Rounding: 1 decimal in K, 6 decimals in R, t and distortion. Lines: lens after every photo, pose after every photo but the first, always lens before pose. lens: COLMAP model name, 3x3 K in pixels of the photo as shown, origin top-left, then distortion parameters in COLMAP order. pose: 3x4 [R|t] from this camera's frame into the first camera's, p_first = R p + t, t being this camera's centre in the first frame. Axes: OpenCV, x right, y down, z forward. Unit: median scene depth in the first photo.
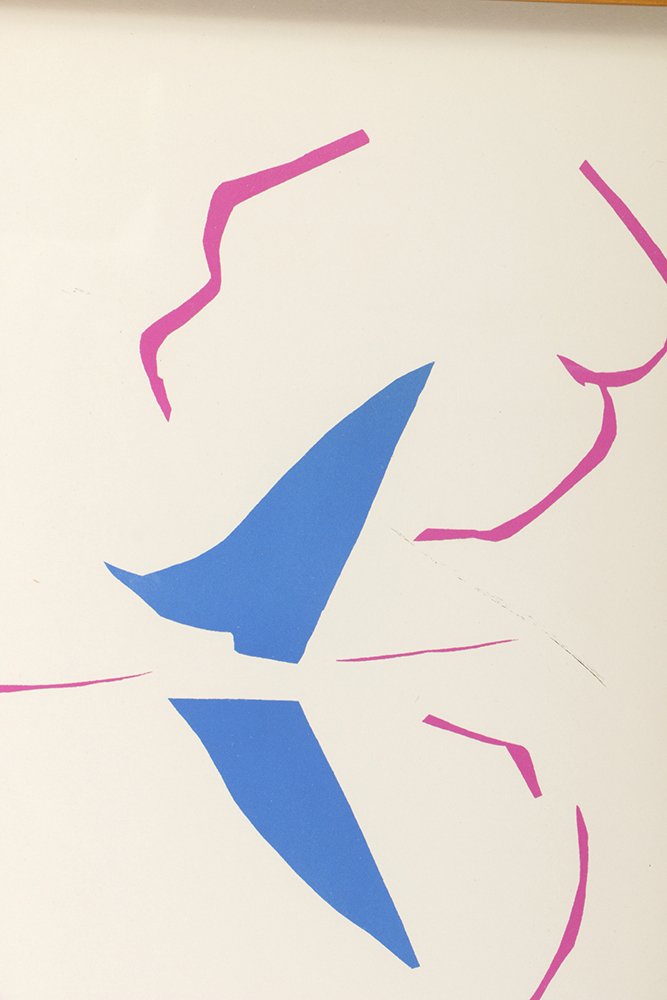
lens RADIAL K [[2507.8, 0, 333.5], [0, 2507.8, 500.0], [0, 0, 1]] dist [0.143387, 0.713155]
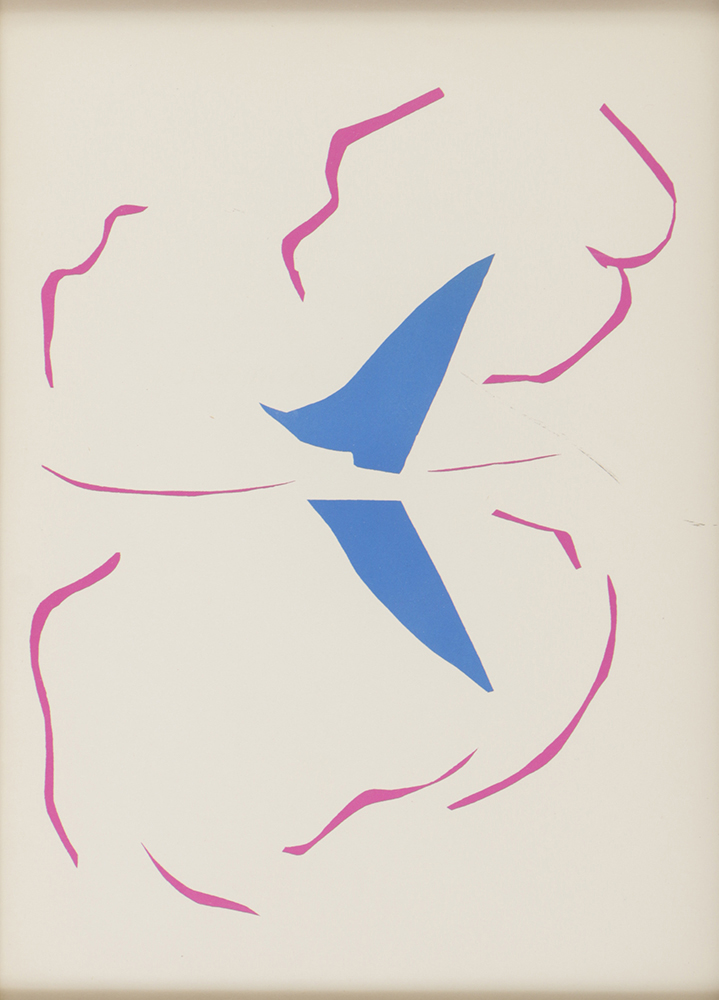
lens RADIAL K [[6406.9, 0, 359.5], [0, 6406.9, 500.0], [0, 0, 1]] dist [0.571672, 7.636828]
pose [[0.994934, -0.012800, -0.099716, 0.316165], [0.018532, 0.998215, 0.056769, -0.121643], [0.098811, -0.058329, 0.993395, -2.517985]]
